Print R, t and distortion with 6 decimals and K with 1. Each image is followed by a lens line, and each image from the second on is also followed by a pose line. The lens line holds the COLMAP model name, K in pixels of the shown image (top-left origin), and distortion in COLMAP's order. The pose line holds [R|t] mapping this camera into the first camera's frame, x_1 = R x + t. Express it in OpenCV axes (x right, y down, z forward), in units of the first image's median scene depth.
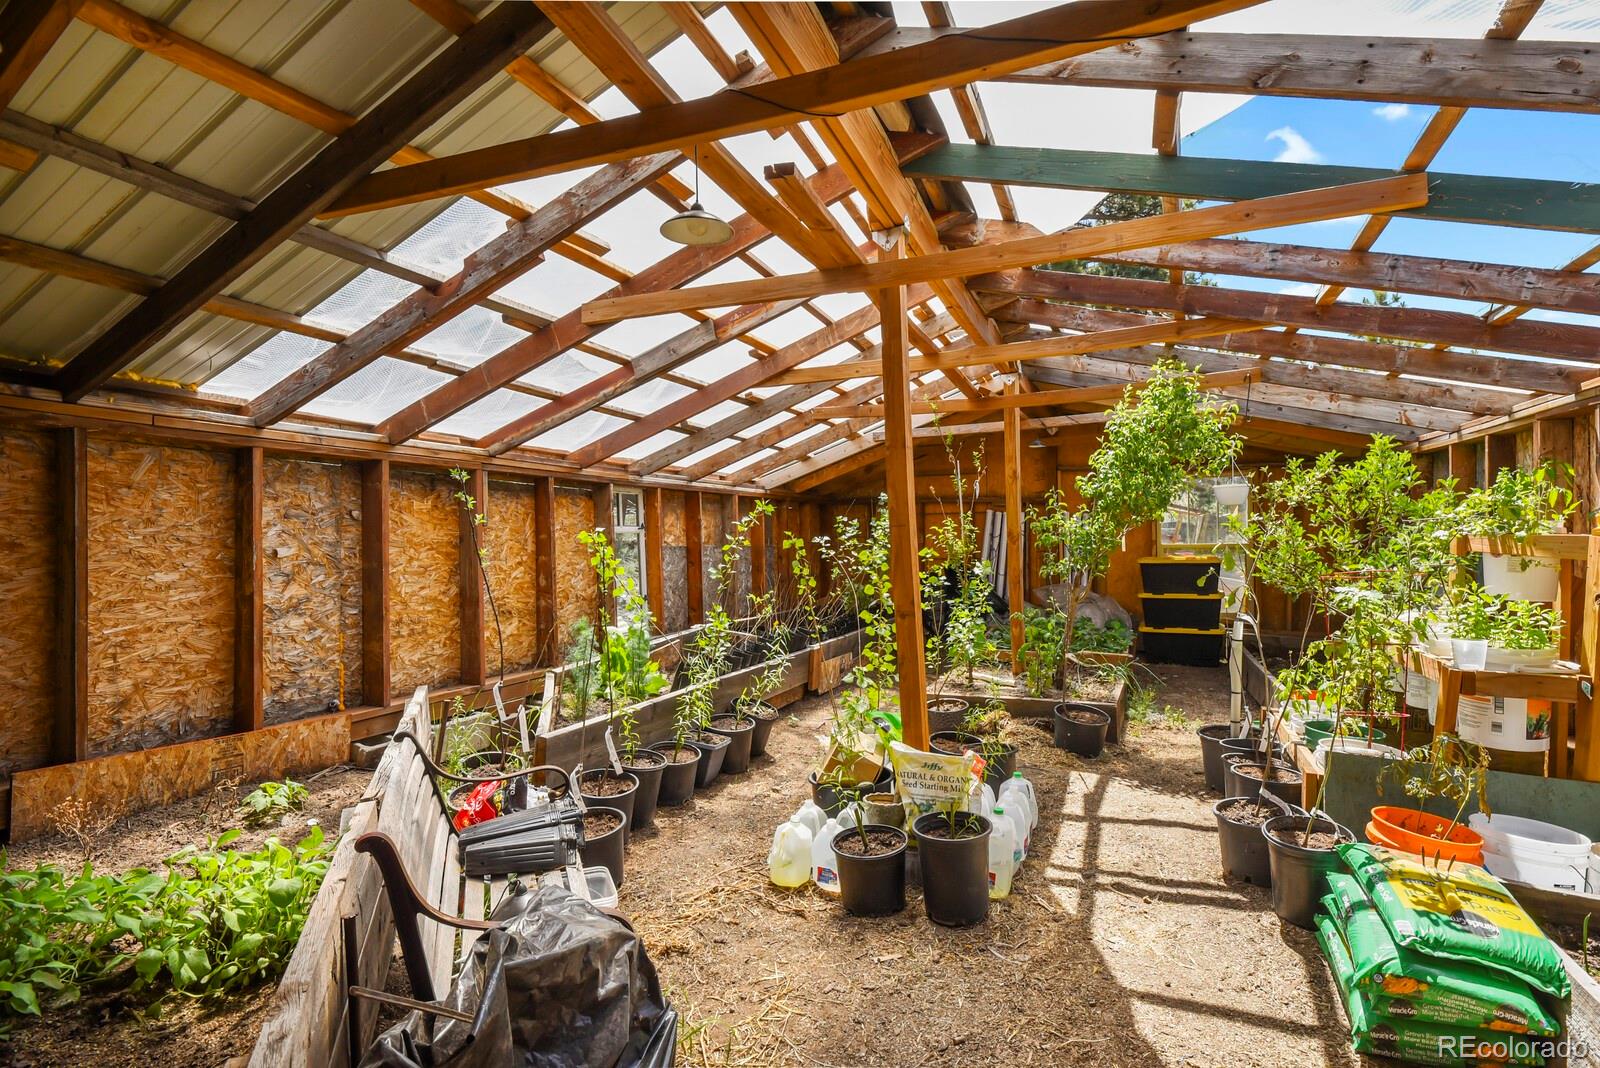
lens RADIAL K [[790.8, 0, 802.2], [0, 790.8, 536.2], [0, 0, 1]] dist [-0.003207, -0.006511]
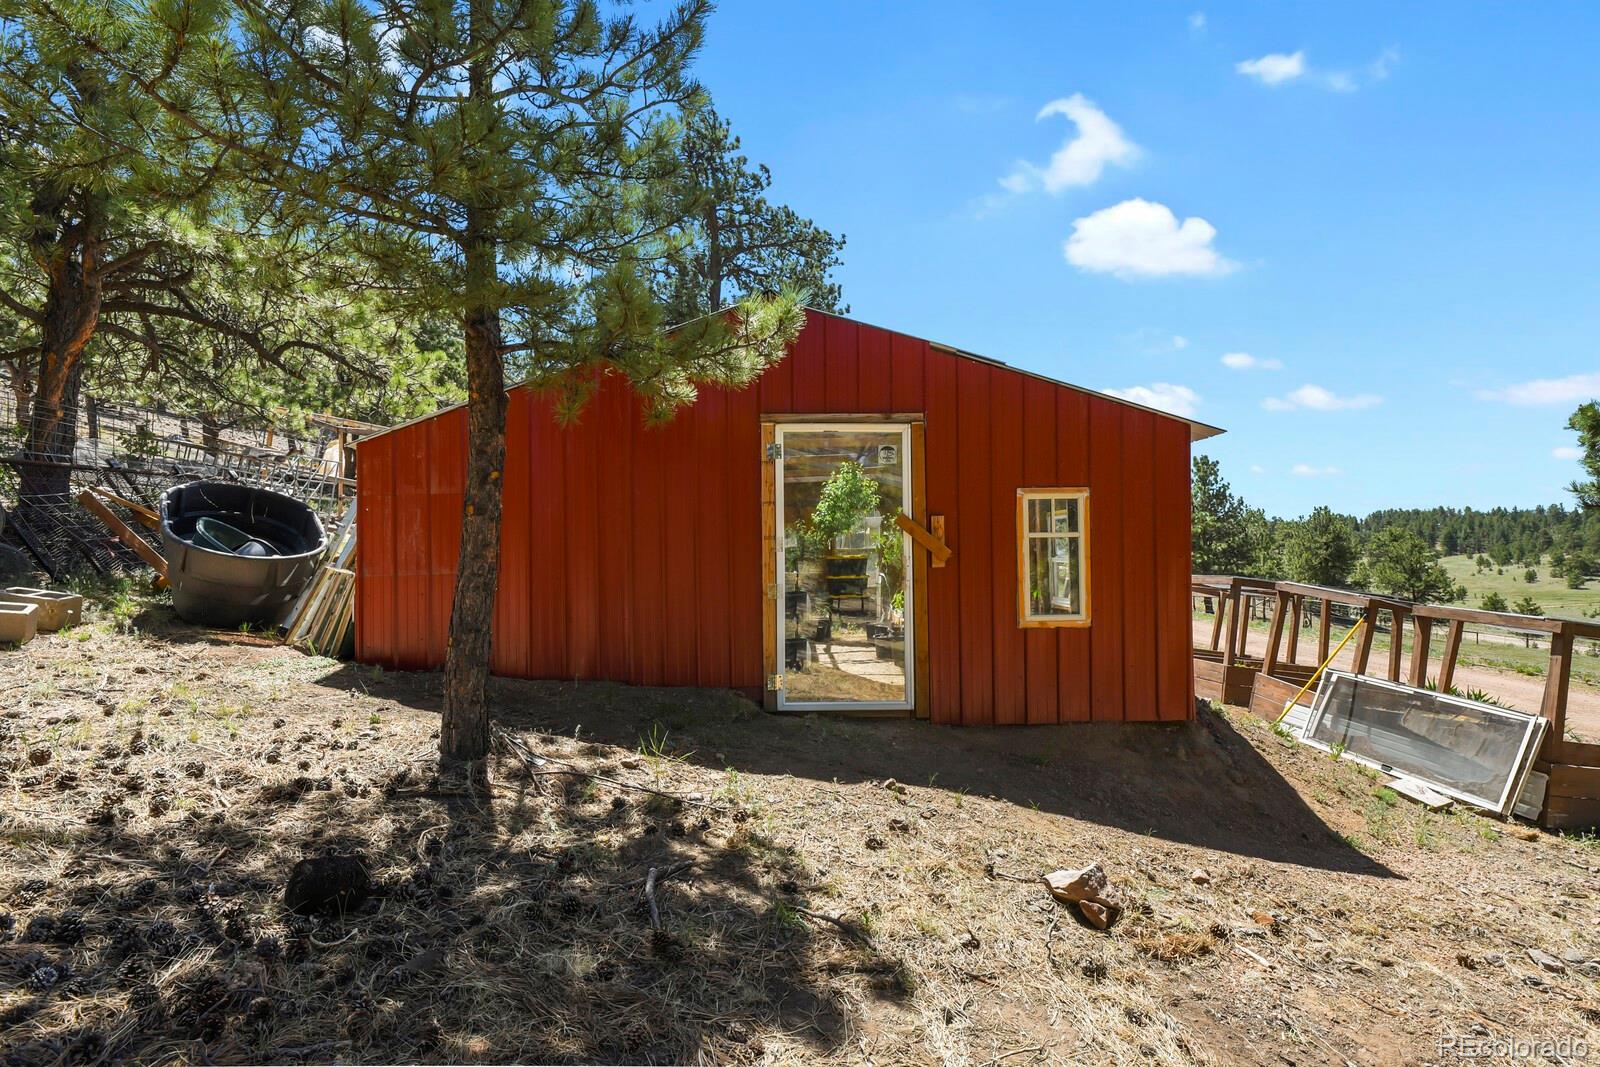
lens RADIAL K [[790.8, 0, 798.8], [0, 790.8, 537.2], [0, 0, 1]] dist [-0.003207, -0.006511]
pose [[0.915889, 0.000294, 0.401431, -0.535047], [0.003857, 0.999947, -0.009533, 0.008137], [-0.401412, 0.010280, 0.915840, -0.930959]]
